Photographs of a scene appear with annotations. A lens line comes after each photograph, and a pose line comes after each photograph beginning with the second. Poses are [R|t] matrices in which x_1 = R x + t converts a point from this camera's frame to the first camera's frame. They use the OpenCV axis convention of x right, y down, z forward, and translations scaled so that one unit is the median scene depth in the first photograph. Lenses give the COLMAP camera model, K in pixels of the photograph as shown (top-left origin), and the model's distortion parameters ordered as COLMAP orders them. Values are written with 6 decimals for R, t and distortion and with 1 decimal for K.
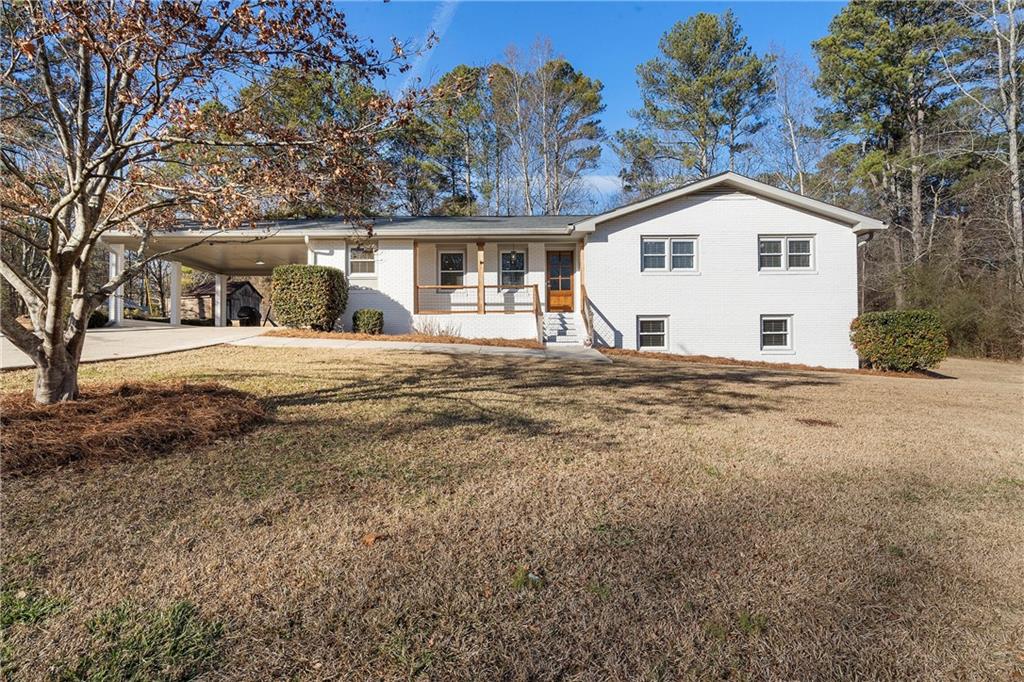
lens RADIAL K [[565.7, 0, 512.0], [0, 565.7, 341.0], [0, 0, 1]] dist [0.001126, -0.000212]
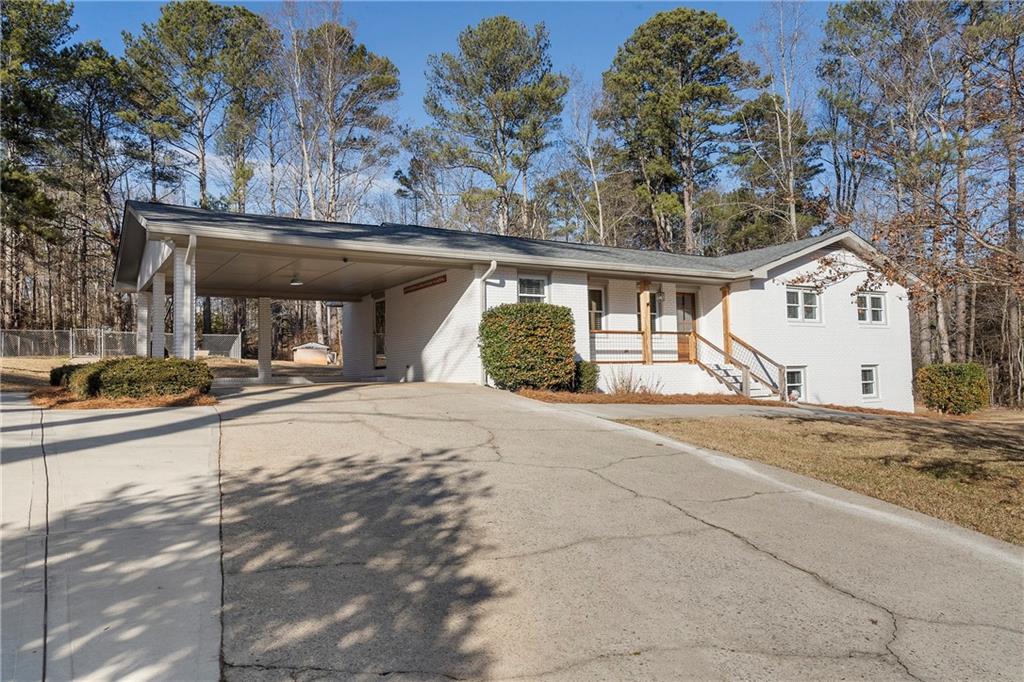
lens RADIAL K [[694.8, 0, 512.0], [0, 694.8, 341.0], [0, 0, 1]] dist [0.009273, -0.000621]
pose [[0.851282, 0.013117, 0.524545, -0.780973], [0.009182, 0.999162, -0.039887, -0.043785], [-0.524629, 0.038771, 0.850448, 0.218863]]
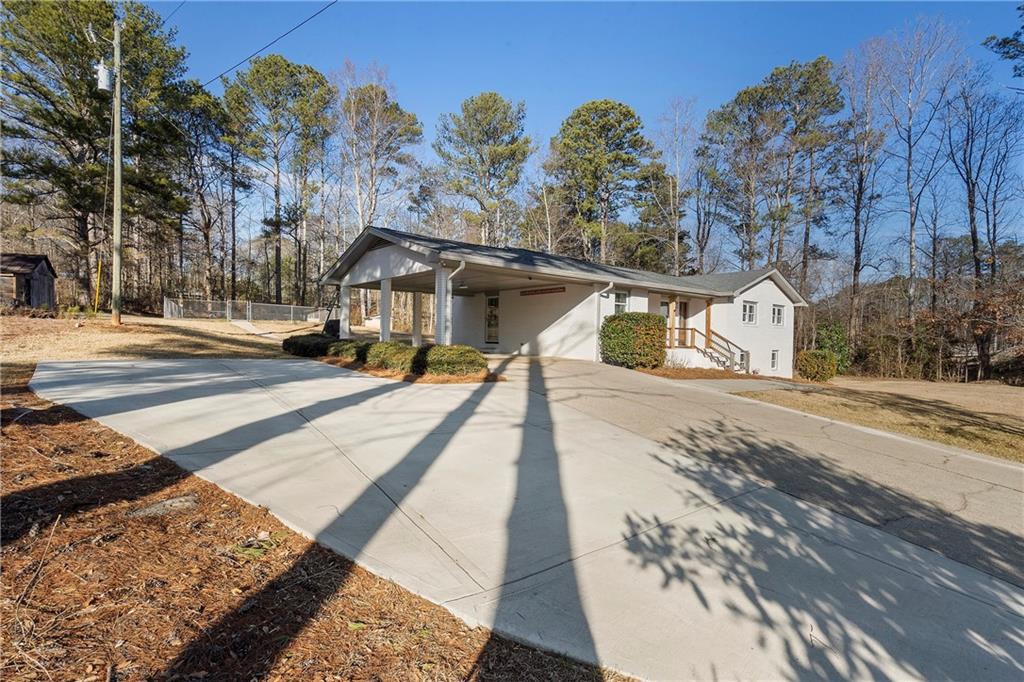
lens RADIAL K [[462.4, 0, 512.0], [0, 462.4, 341.0], [0, 0, 1]] dist [-0.005329, 0.000124]
pose [[0.772919, 0.010375, 0.634420, -1.055615], [-0.032860, 0.999179, 0.023694, -0.080301], [-0.633654, -0.039161, 0.772625, 0.393826]]
